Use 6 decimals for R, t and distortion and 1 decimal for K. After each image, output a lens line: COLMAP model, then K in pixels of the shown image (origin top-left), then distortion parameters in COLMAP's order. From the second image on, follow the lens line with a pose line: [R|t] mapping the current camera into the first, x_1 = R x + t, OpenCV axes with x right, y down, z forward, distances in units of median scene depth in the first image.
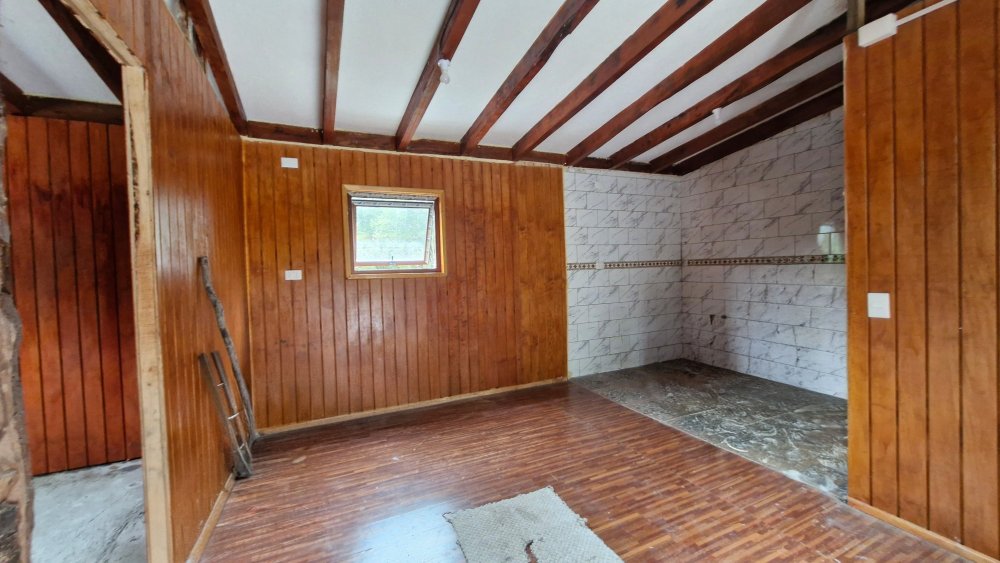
lens RADIAL K [[396.7, 0, 502.0], [0, 396.7, 276.0], [0, 0, 1]] dist [0.002412, -0.001731]
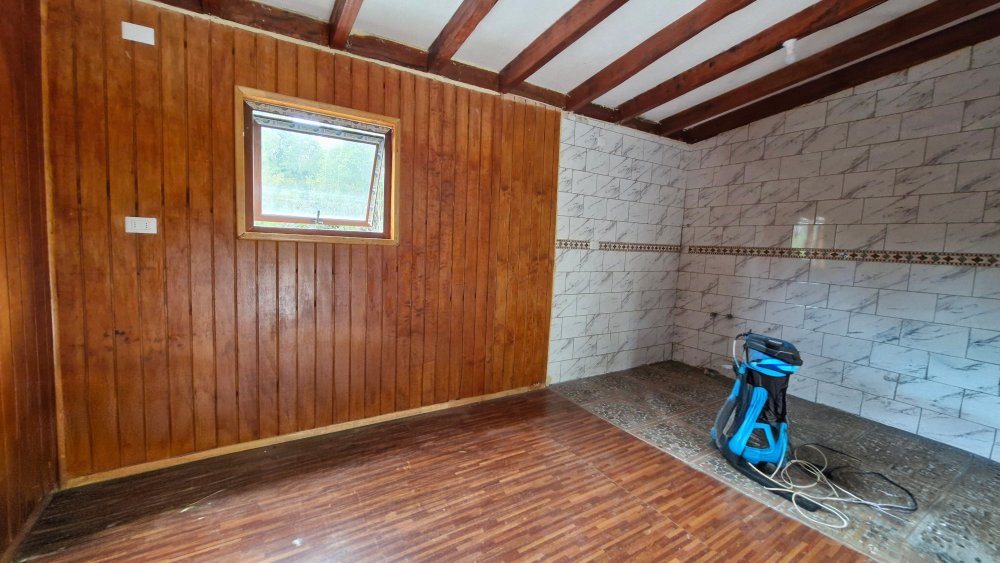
lens RADIAL K [[396.7, 0, 495.6], [0, 396.7, 275.4], [0, 0, 1]] dist [0.002412, -0.001731]
pose [[0.990673, 0.059637, 0.122516, -0.059710], [-0.066656, 0.996314, 0.054004, 0.005104], [-0.118844, -0.061666, 0.990996, 0.330969]]
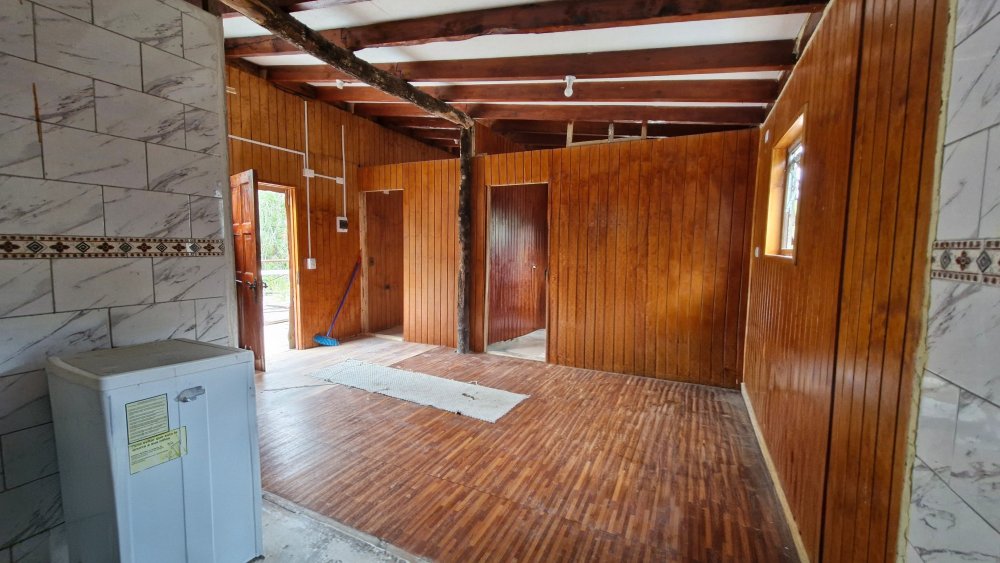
lens RADIAL K [[396.7, 0, 493.0], [0, 396.7, 285.5], [0, 0, 1]] dist [0.002412, -0.001731]
pose [[-0.785570, 0.077943, -0.613845, 0.615401], [-0.005328, 0.991146, 0.132669, -0.048198], [0.618750, 0.107492, -0.778199, 1.379248]]
